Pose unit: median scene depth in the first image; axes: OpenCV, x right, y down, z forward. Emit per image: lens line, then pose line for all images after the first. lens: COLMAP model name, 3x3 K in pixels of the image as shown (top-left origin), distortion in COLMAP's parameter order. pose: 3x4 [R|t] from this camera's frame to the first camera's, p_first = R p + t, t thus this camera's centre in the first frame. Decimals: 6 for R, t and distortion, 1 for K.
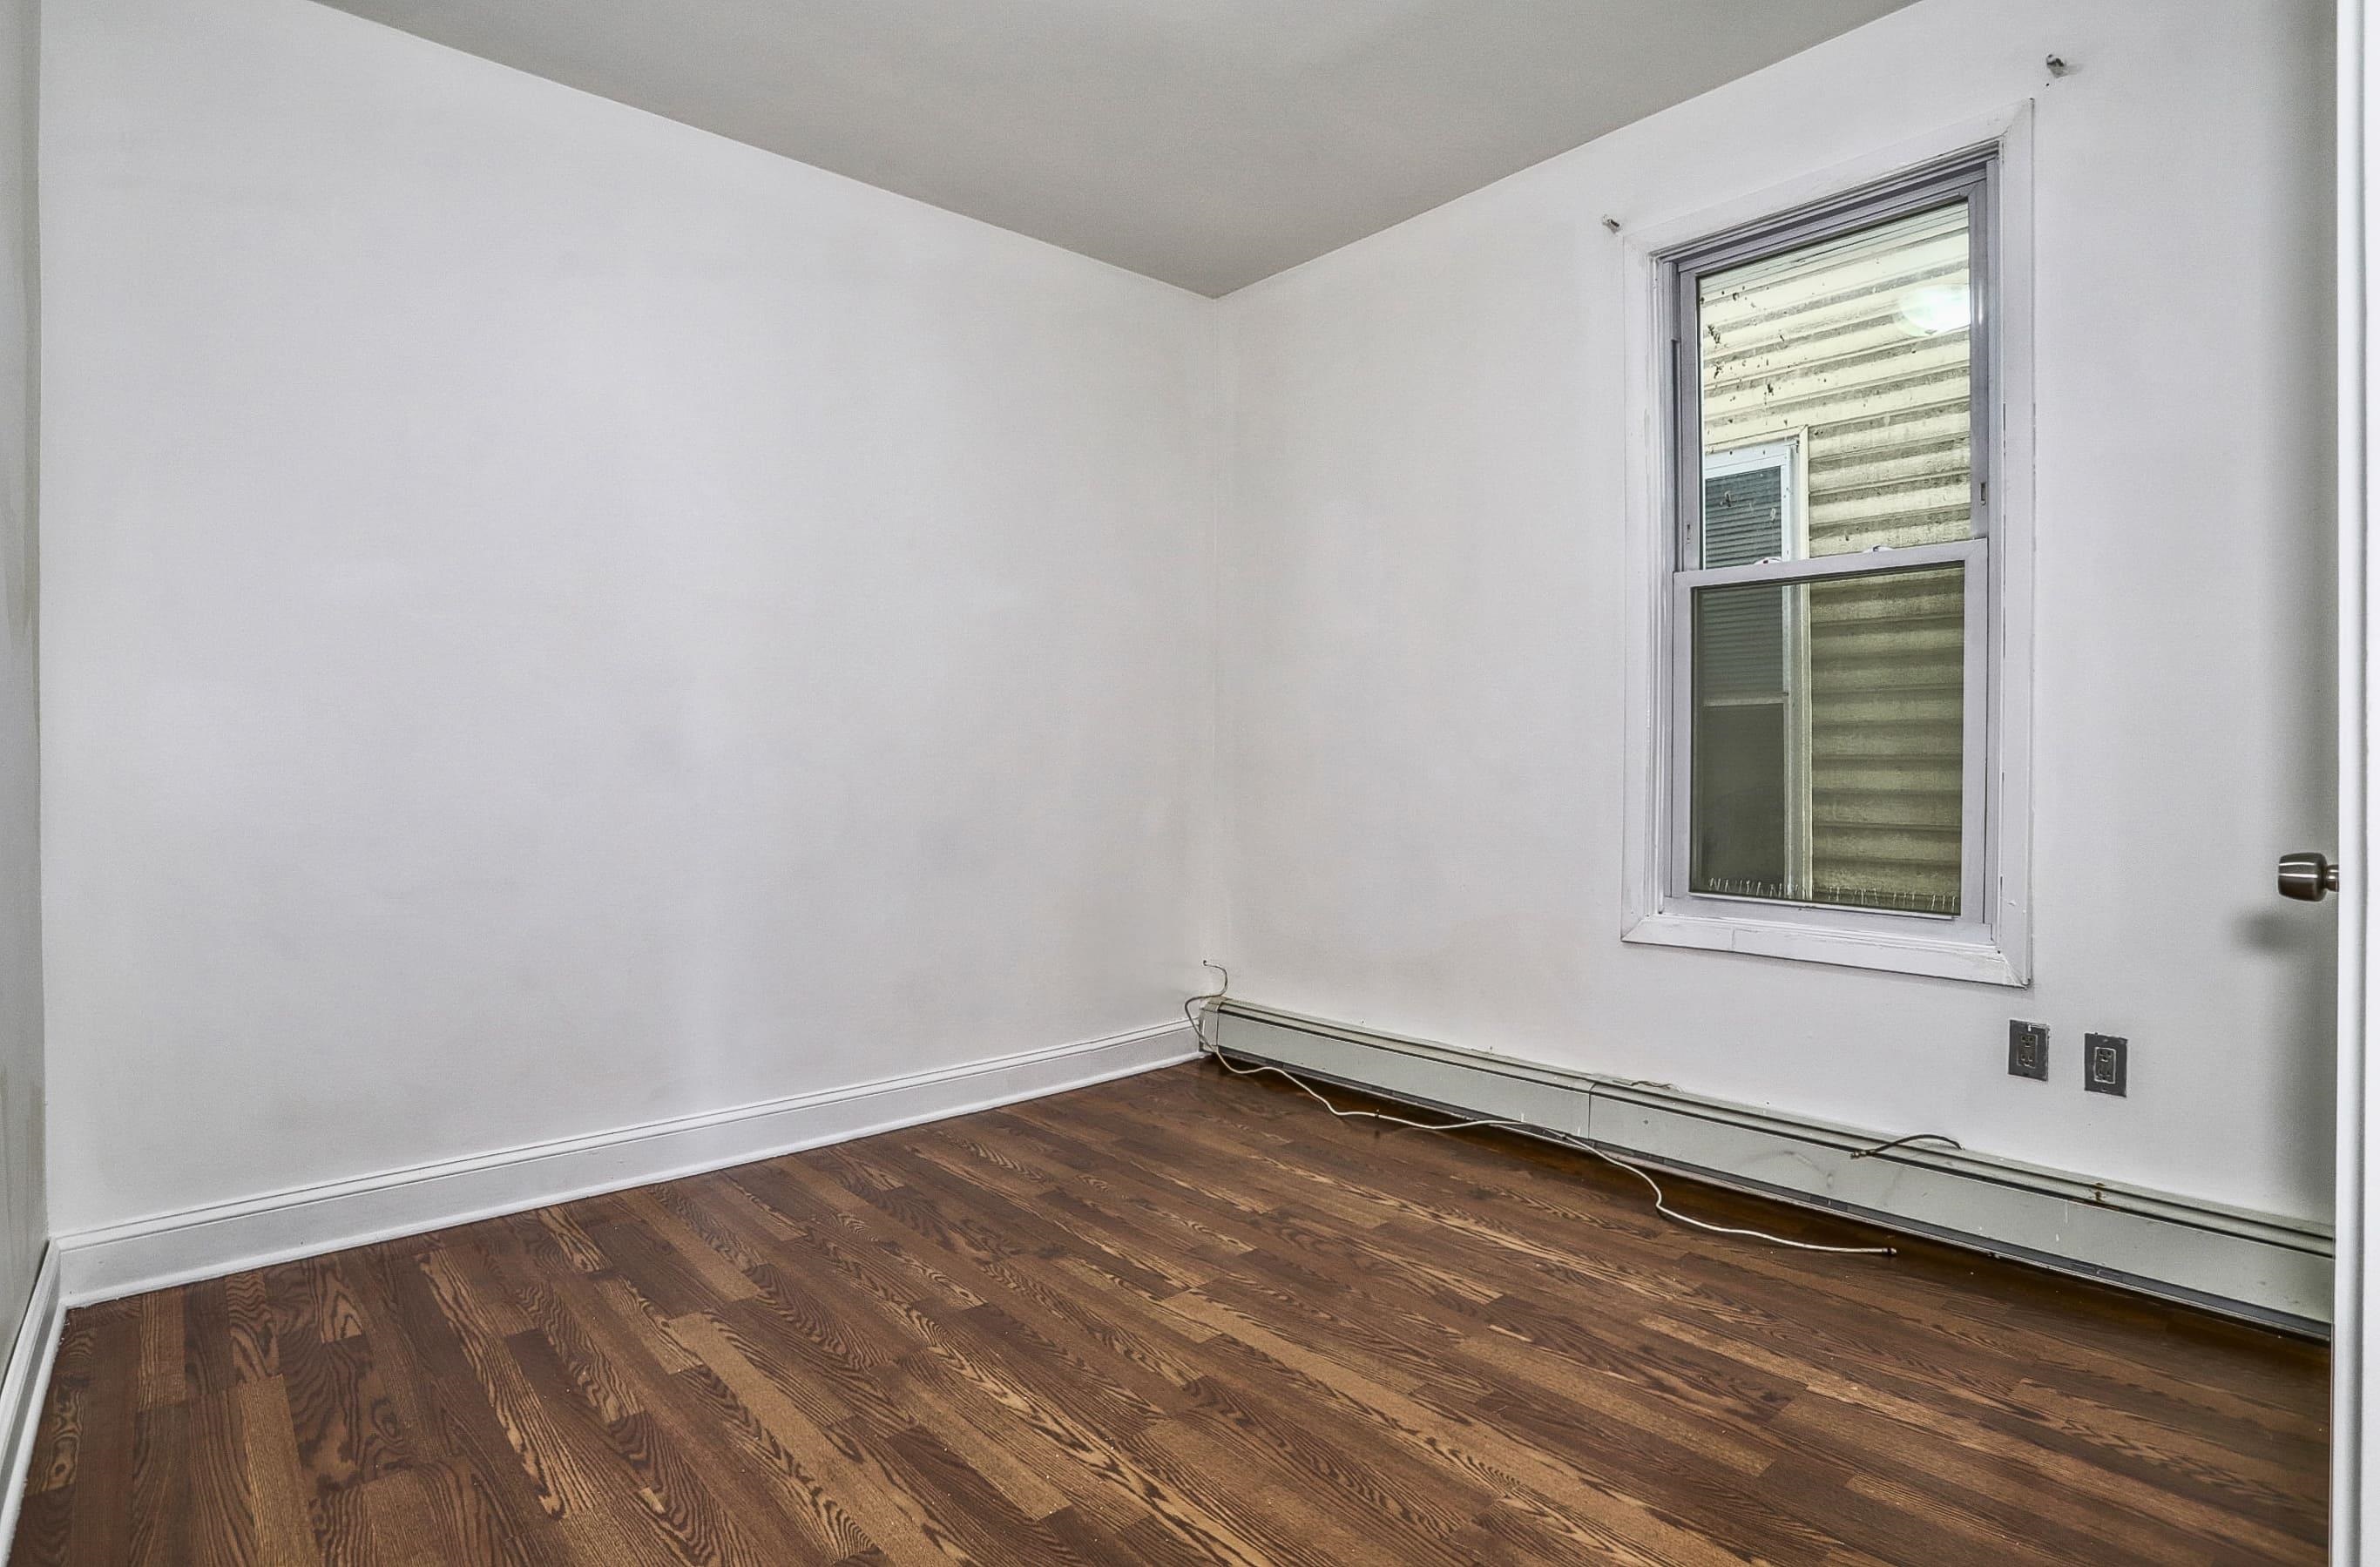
lens RADIAL K [[1201.1, 0, 1188.5], [0, 1201.1, 779.1], [0, 0, 1]] dist [-0.051175, 0.013821]
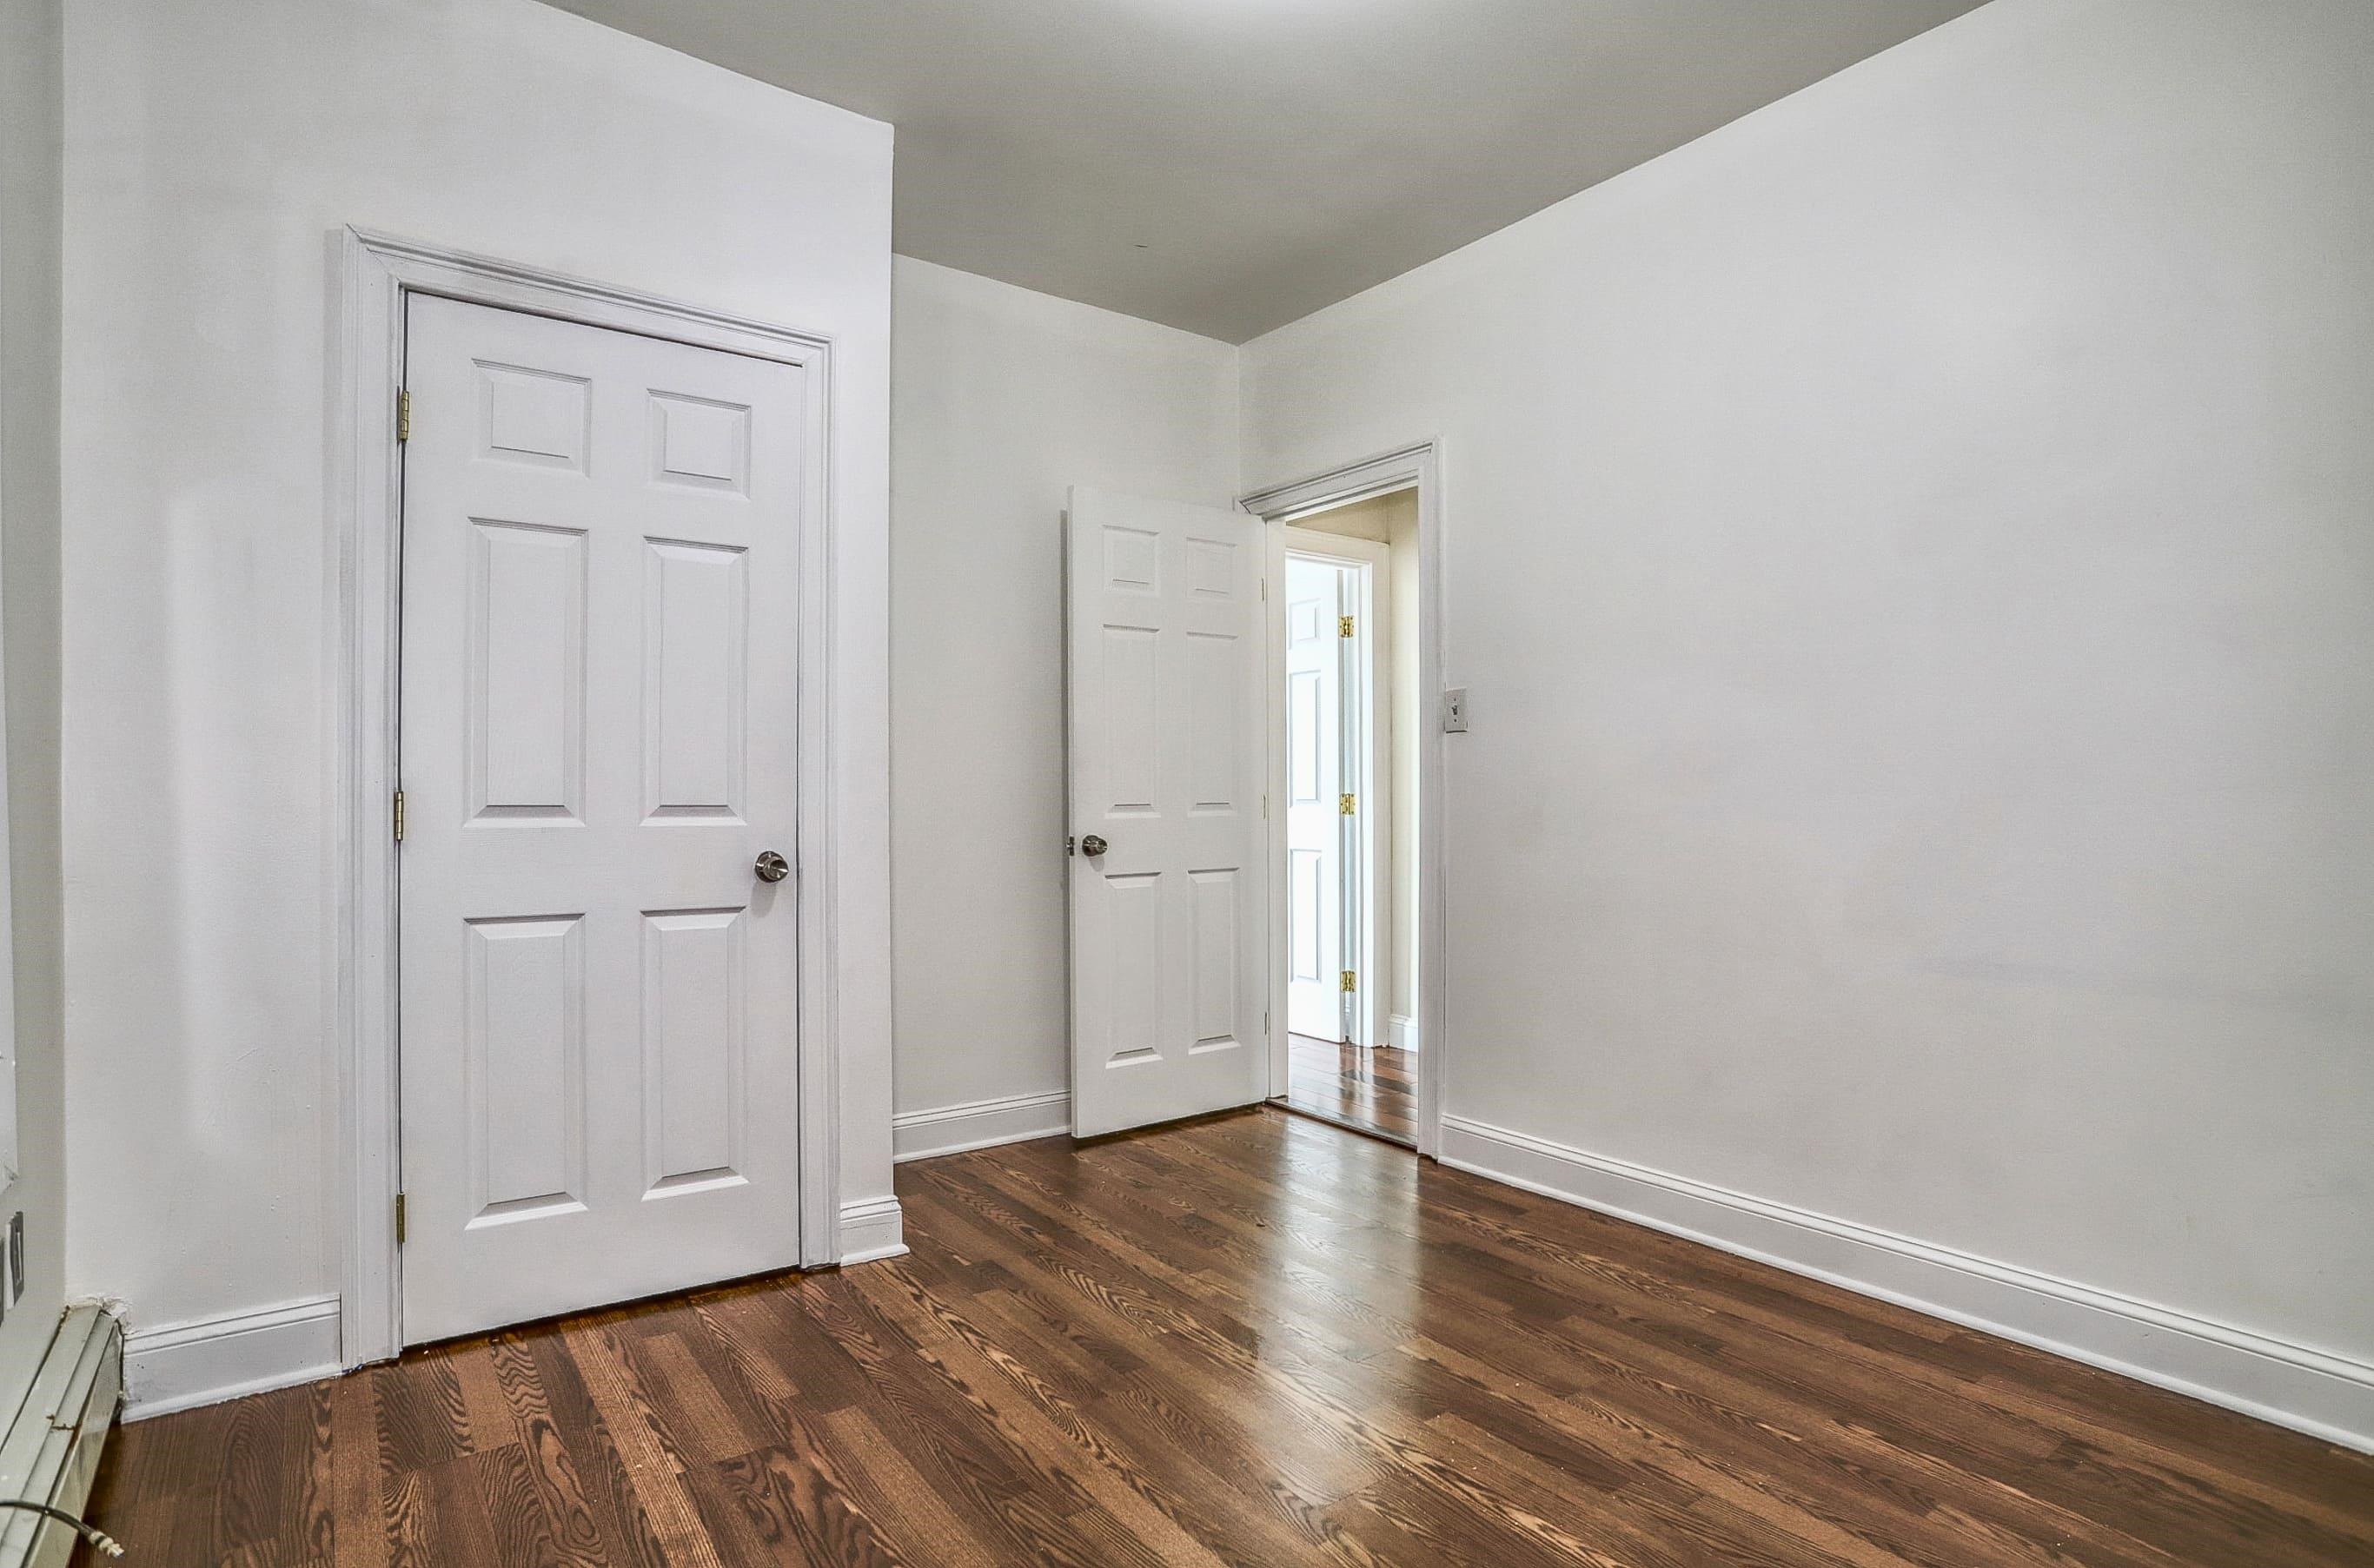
lens RADIAL K [[1198.0, 0, 1188.8], [0, 1198.0, 786.2], [0, 0, 1]] dist [-0.051175, 0.013821]
pose [[-0.996974, 0.005189, 0.077556, 0.040198], [0.005797, 0.999954, 0.007614, -0.047234], [-0.077513, 0.008041, -0.996959, 1.991658]]
